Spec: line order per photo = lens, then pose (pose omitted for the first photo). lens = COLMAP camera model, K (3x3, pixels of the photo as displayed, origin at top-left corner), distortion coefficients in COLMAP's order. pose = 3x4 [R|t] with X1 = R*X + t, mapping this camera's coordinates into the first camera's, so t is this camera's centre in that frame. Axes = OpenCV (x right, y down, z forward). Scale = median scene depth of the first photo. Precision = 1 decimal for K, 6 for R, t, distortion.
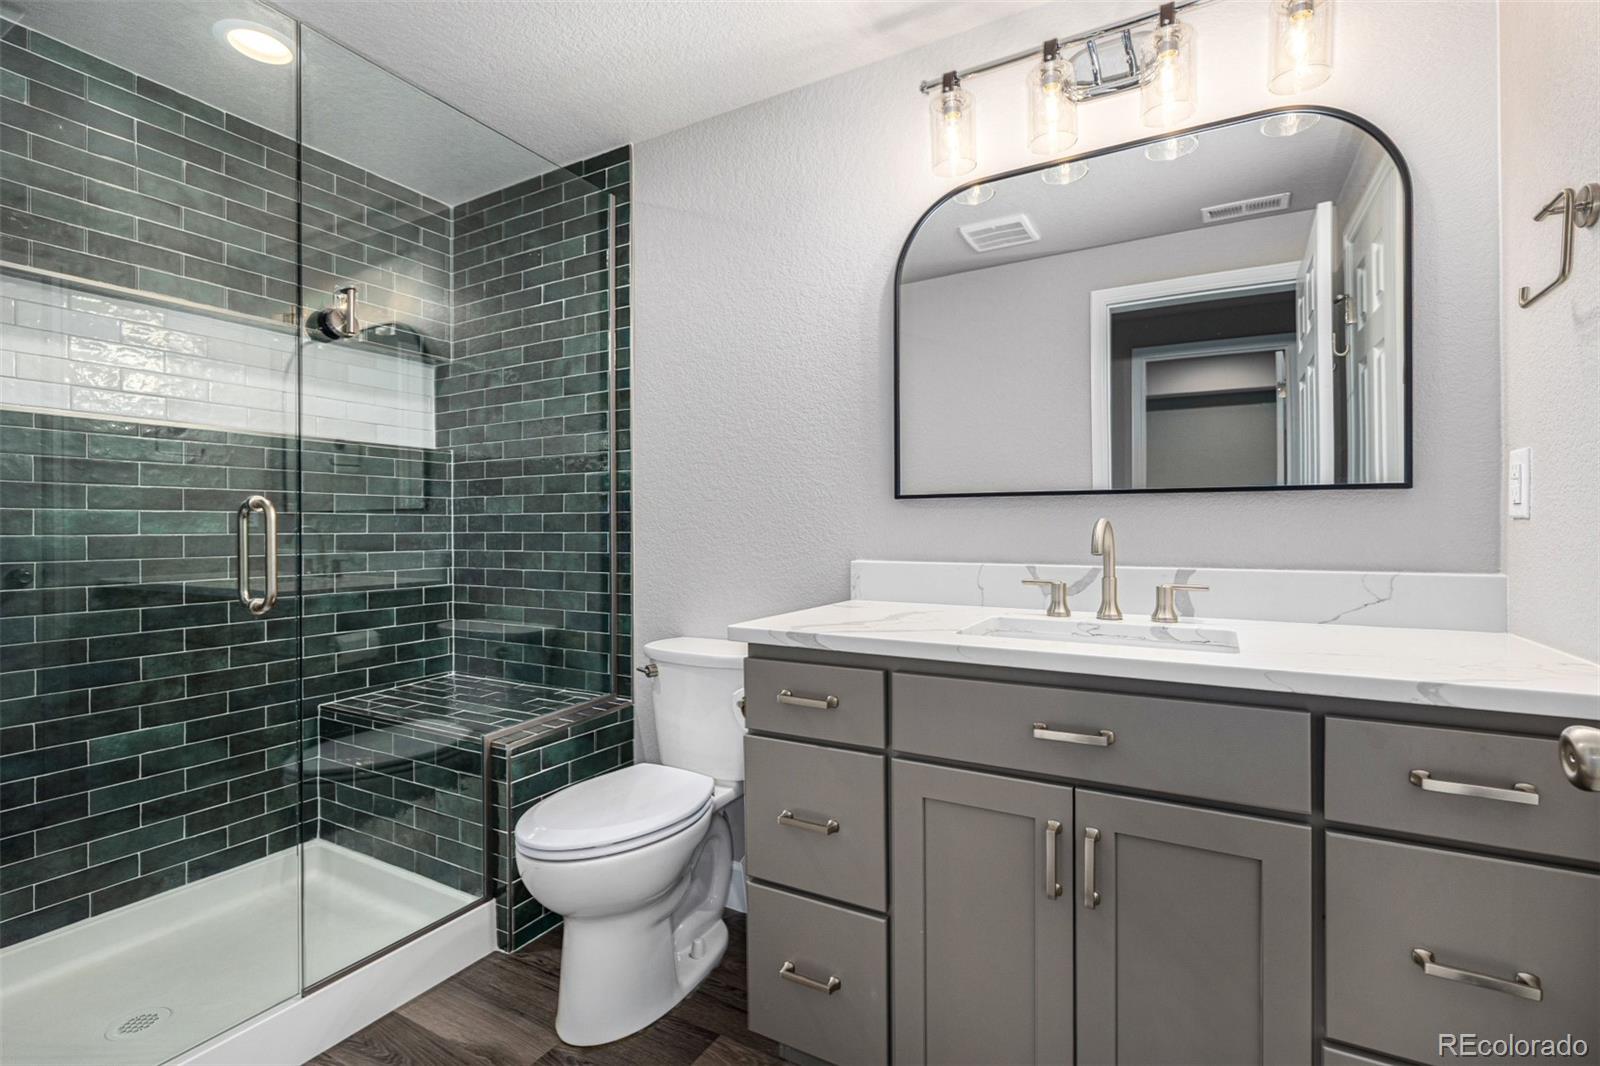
lens RADIAL K [[726.4, 0, 795.4], [0, 726.4, 530.5], [0, 0, 1]] dist [-0.003766, 0.000457]
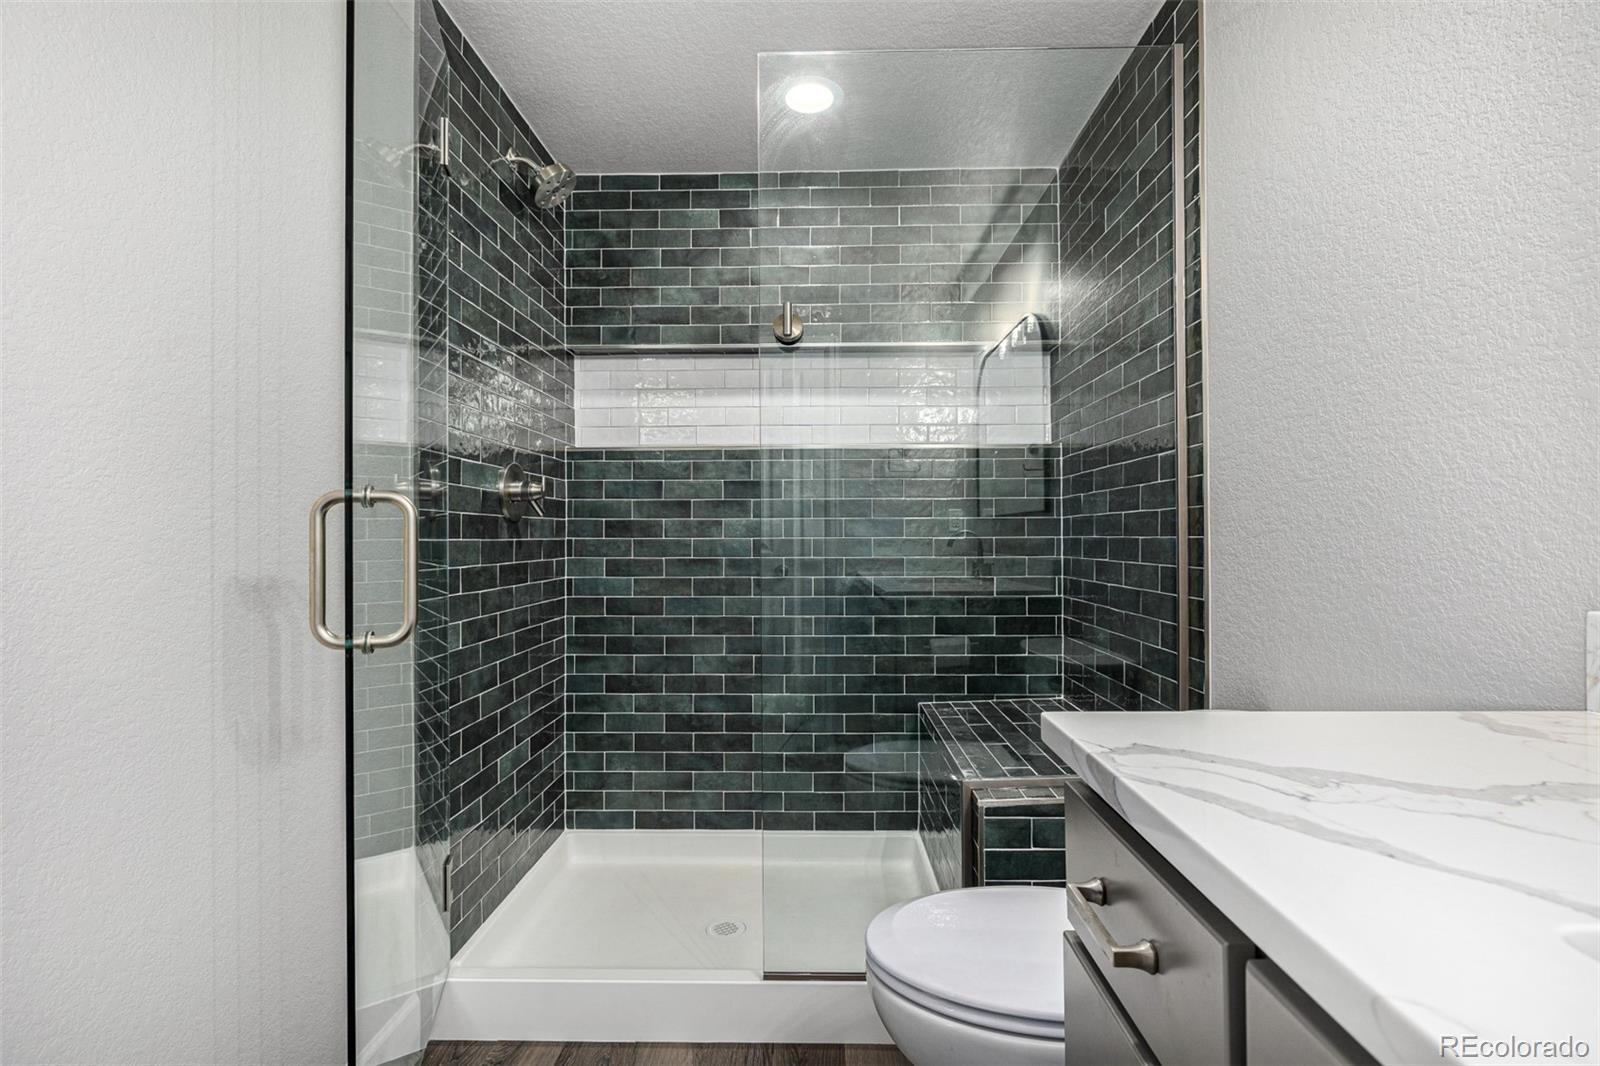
lens RADIAL K [[726.4, 0, 802.5], [0, 726.4, 531.8], [0, 0, 1]] dist [-0.003766, 0.000457]
pose [[0.473552, -0.004304, -0.880755, 0.180724], [0.000732, 0.999990, -0.004493, 0.000619], [0.880765, 0.001483, 0.473550, 0.362165]]
